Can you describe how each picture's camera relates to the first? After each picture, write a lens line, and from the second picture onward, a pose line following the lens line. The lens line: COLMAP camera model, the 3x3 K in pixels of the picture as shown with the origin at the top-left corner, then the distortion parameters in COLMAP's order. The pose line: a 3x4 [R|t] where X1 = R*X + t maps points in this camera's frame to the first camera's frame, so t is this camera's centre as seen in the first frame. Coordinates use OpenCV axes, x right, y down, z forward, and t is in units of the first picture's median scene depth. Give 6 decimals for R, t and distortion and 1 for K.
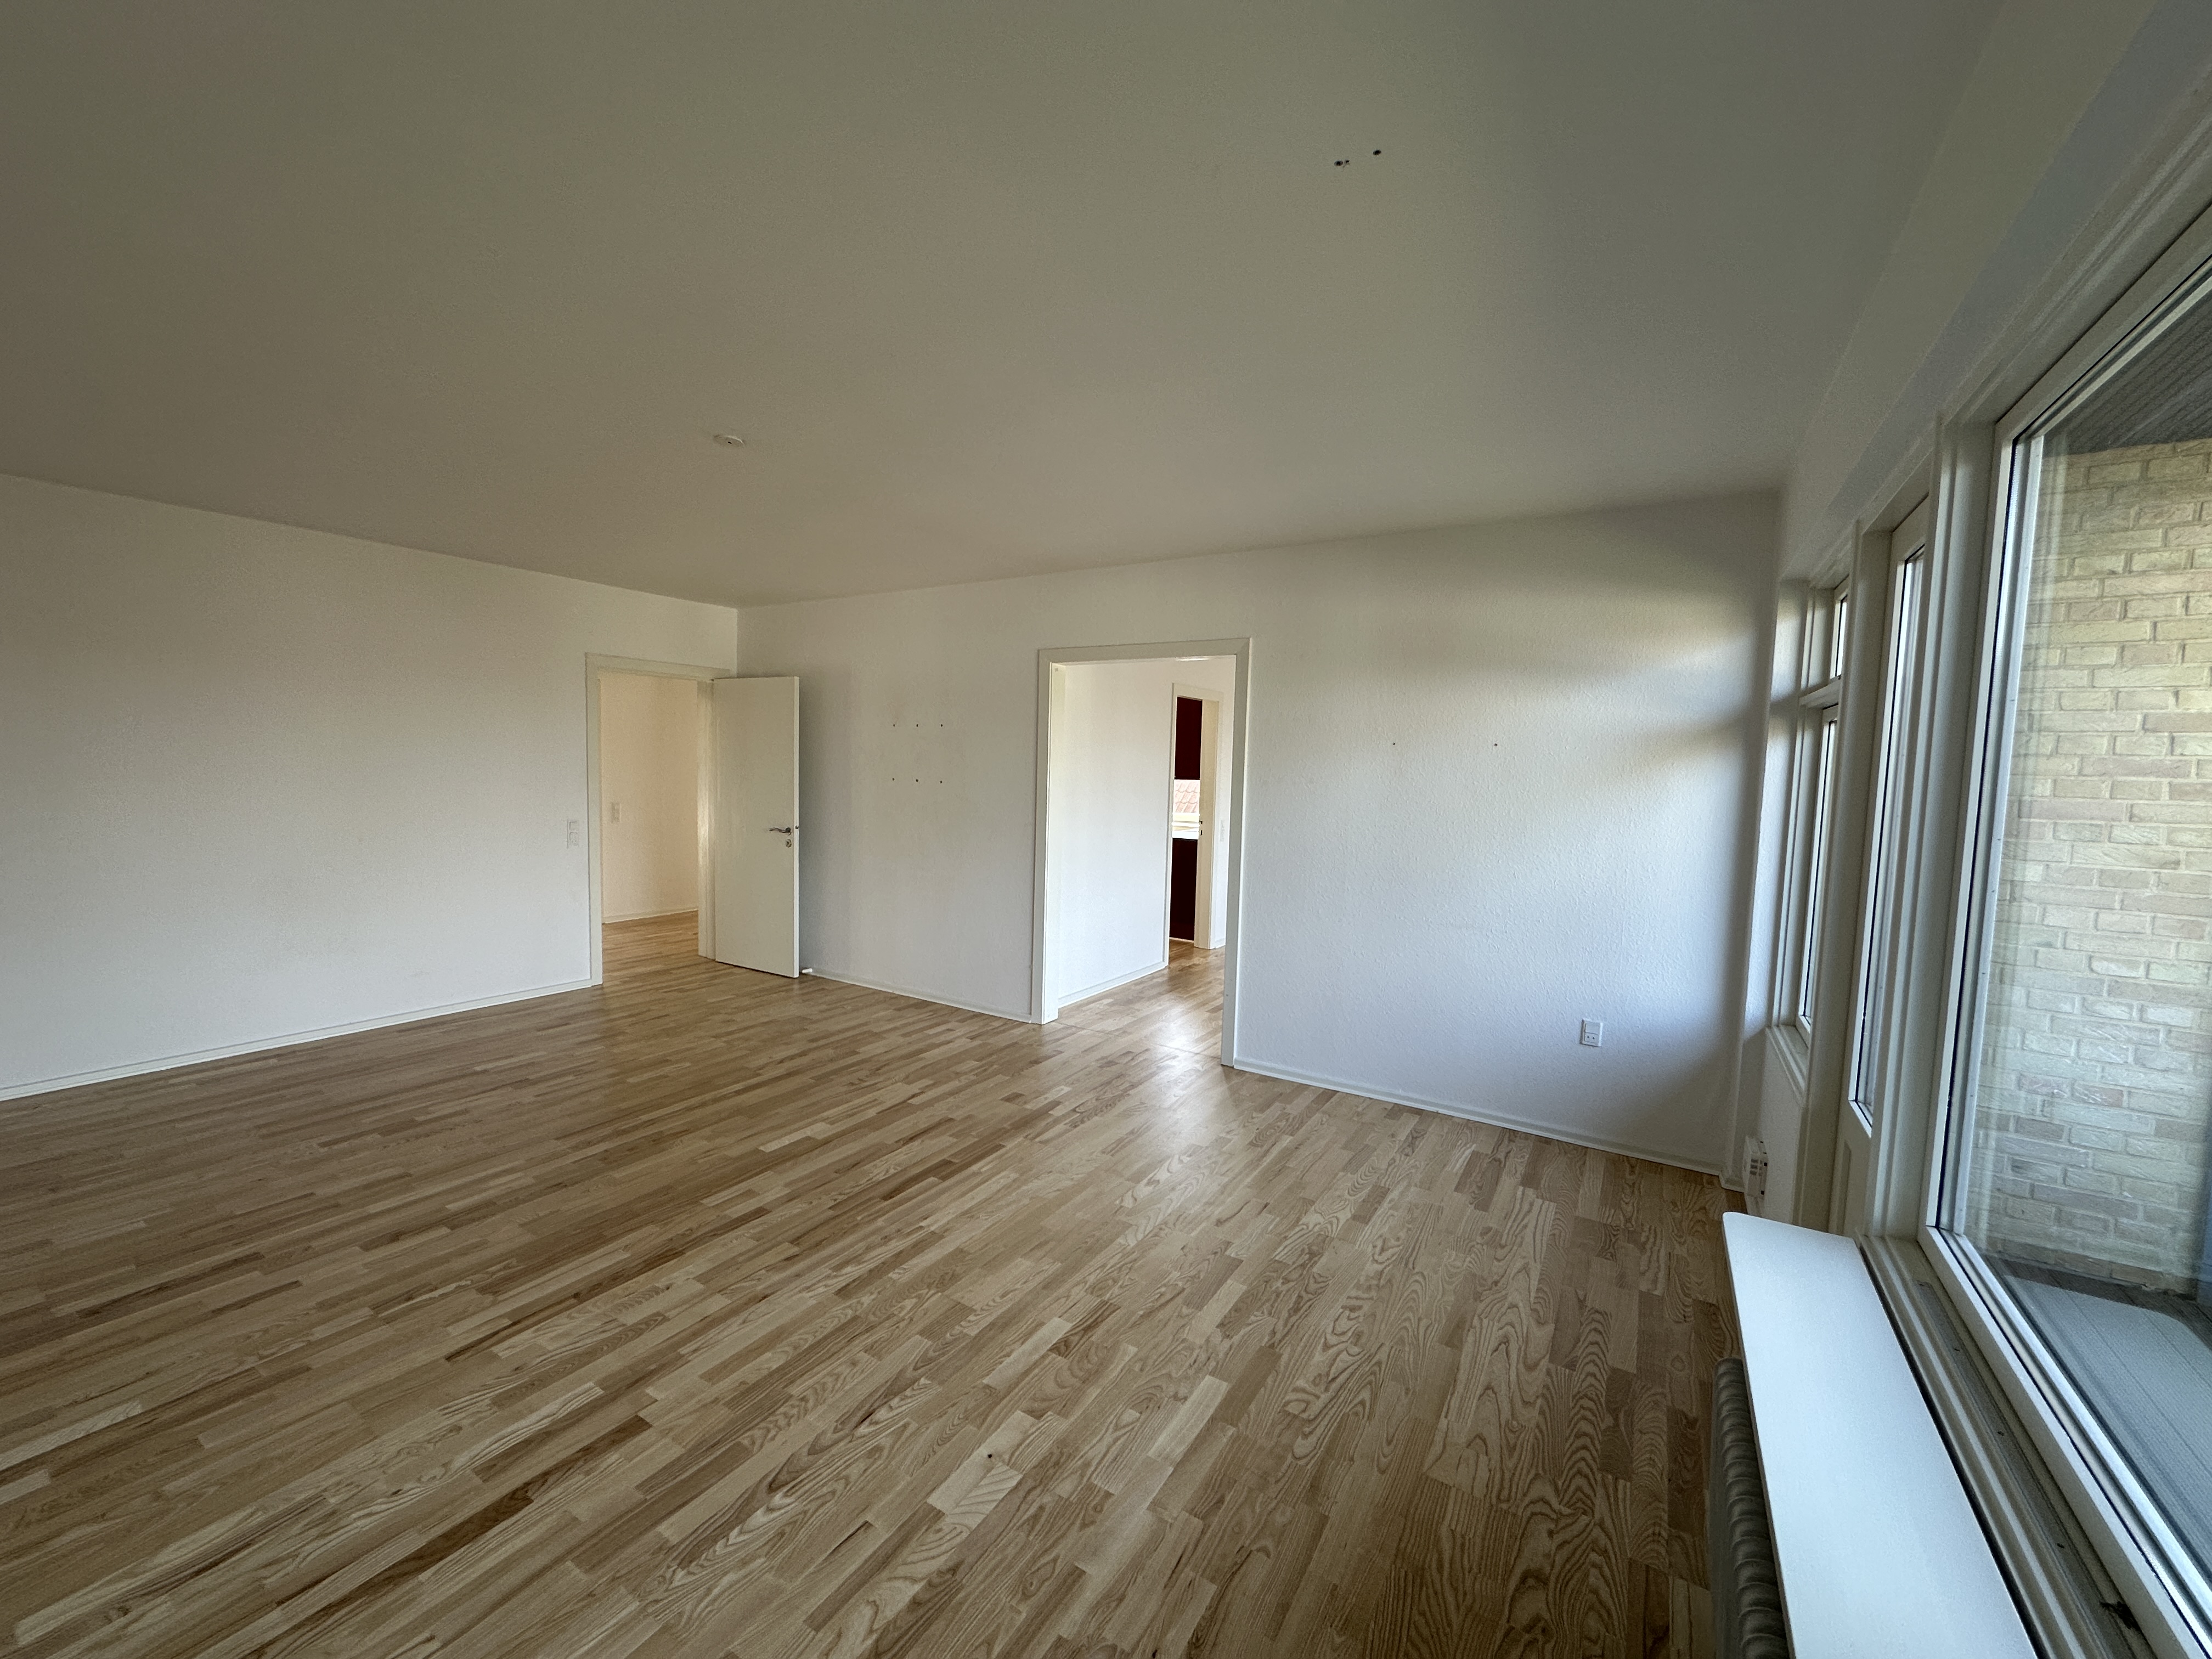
lens RADIAL K [[876.1, 0, 1108.7], [0, 876.1, 829.7], [0, 0, 1]] dist [-0.004009, -0.000644]
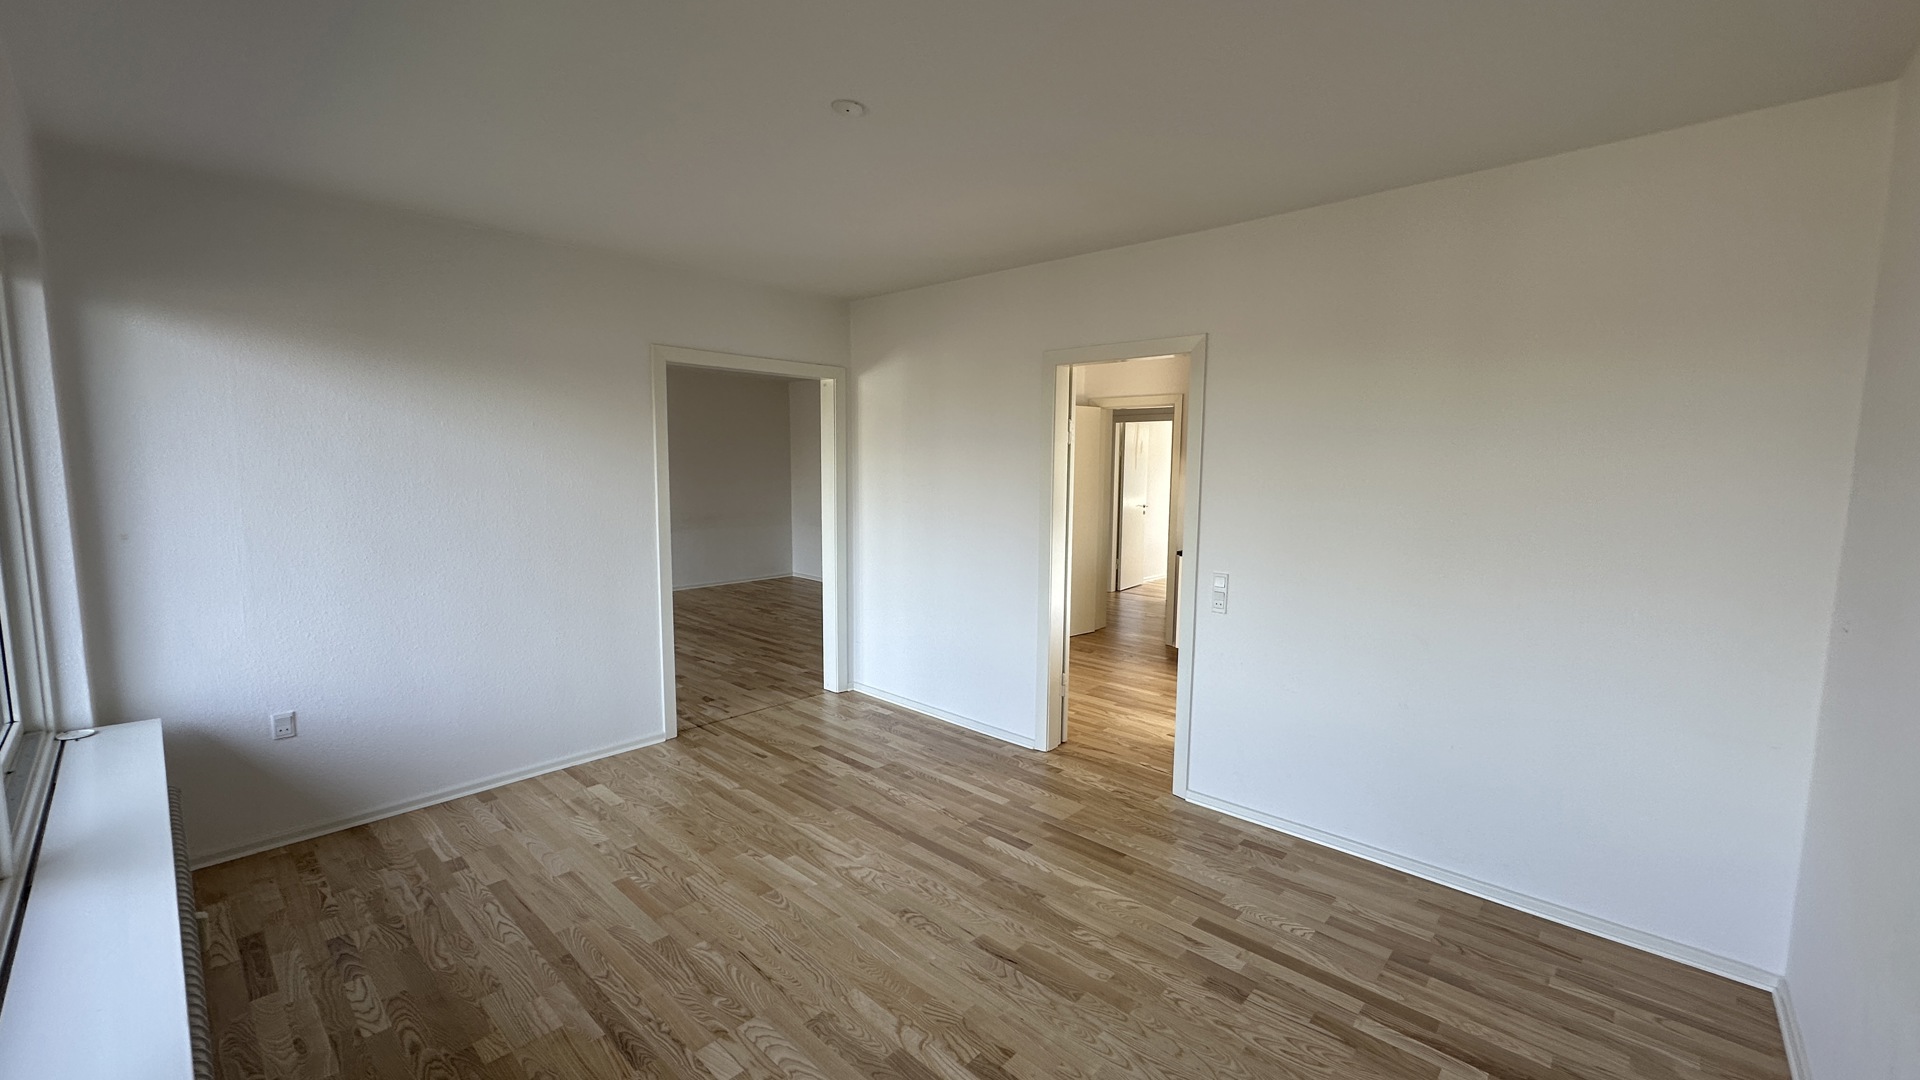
lens RADIAL K [[758.7, 0, 956.1], [0, 758.7, 544.4], [0, 0, 1]] dist [-0.006495, -0.000293]
pose [[-0.194516, 0.077307, -0.977848, 1.095391], [-0.086194, 0.991686, 0.095547, -0.103598], [0.977105, 0.102870, -0.186236, 1.690337]]
